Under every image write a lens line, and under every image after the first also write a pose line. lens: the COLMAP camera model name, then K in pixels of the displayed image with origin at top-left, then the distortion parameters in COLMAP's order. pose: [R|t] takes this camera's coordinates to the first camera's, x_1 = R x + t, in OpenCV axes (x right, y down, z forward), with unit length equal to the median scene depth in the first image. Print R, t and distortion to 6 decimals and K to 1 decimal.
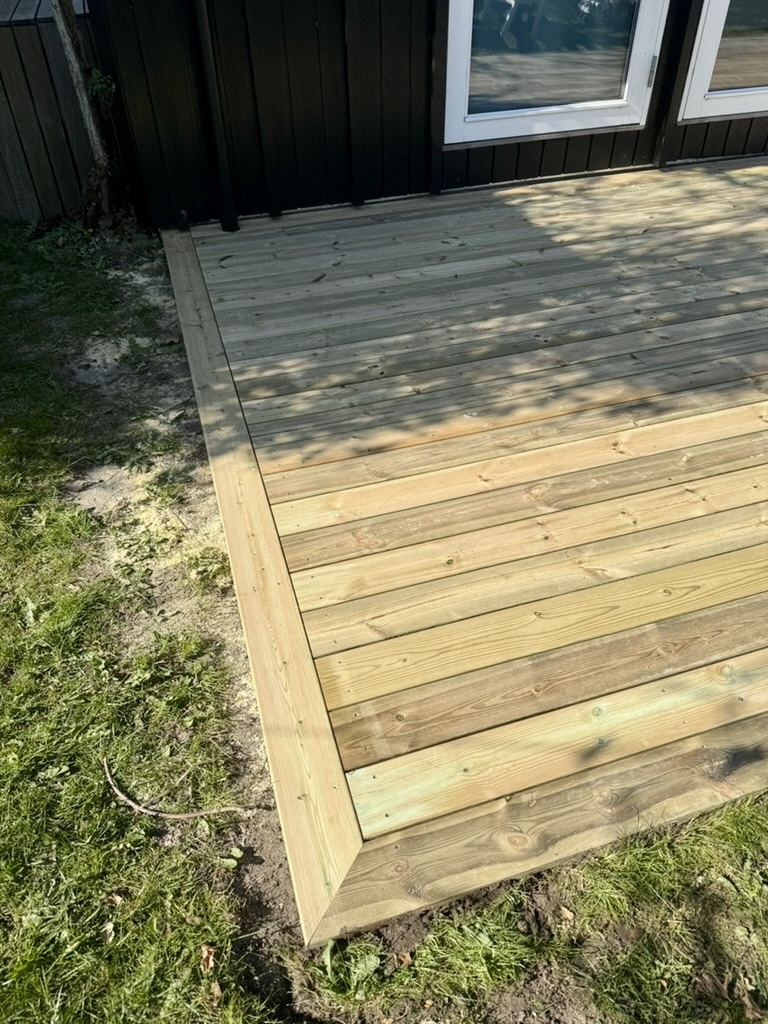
lens RADIAL K [[712.3, 0, 380.4], [0, 712.3, 513.0], [0, 0, 1]] dist [0.051963, -0.069039]
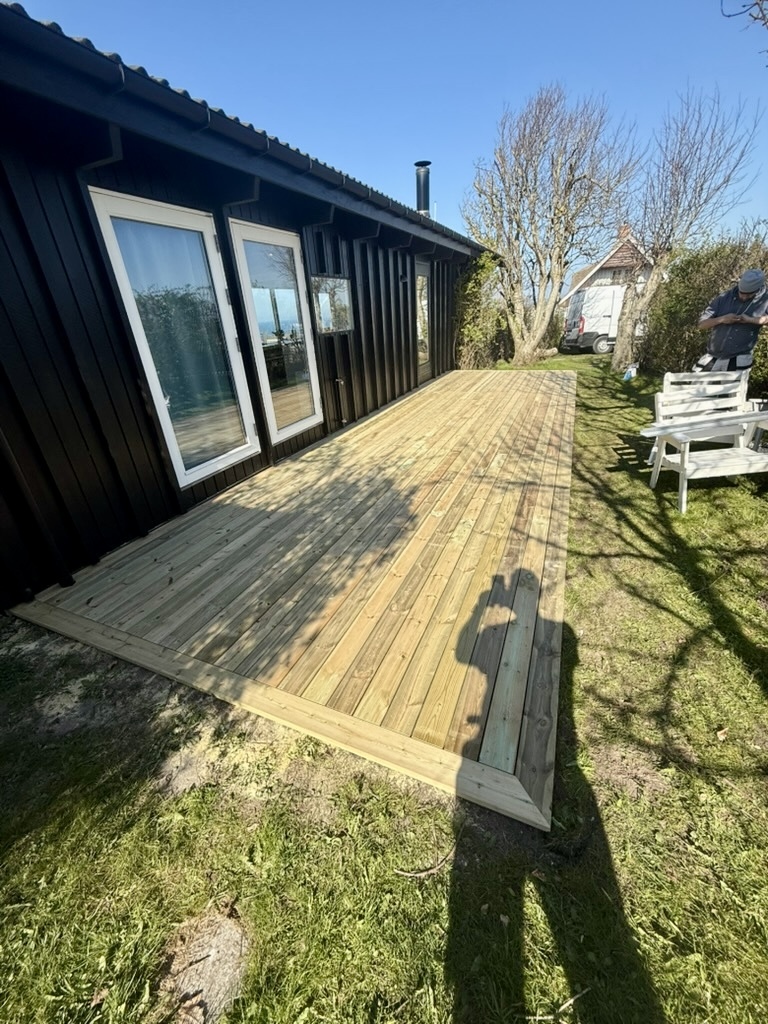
lens RADIAL K [[409.8, 0, 380.3], [0, 409.8, 512.5], [0, 0, 1]] dist [-0.003165, 0.000124]
pose [[0.653337, -0.355566, 0.668374, -0.379137], [0.541660, 0.836335, -0.084554, -0.137907], [-0.528919, 0.417273, 0.739004, 0.005569]]
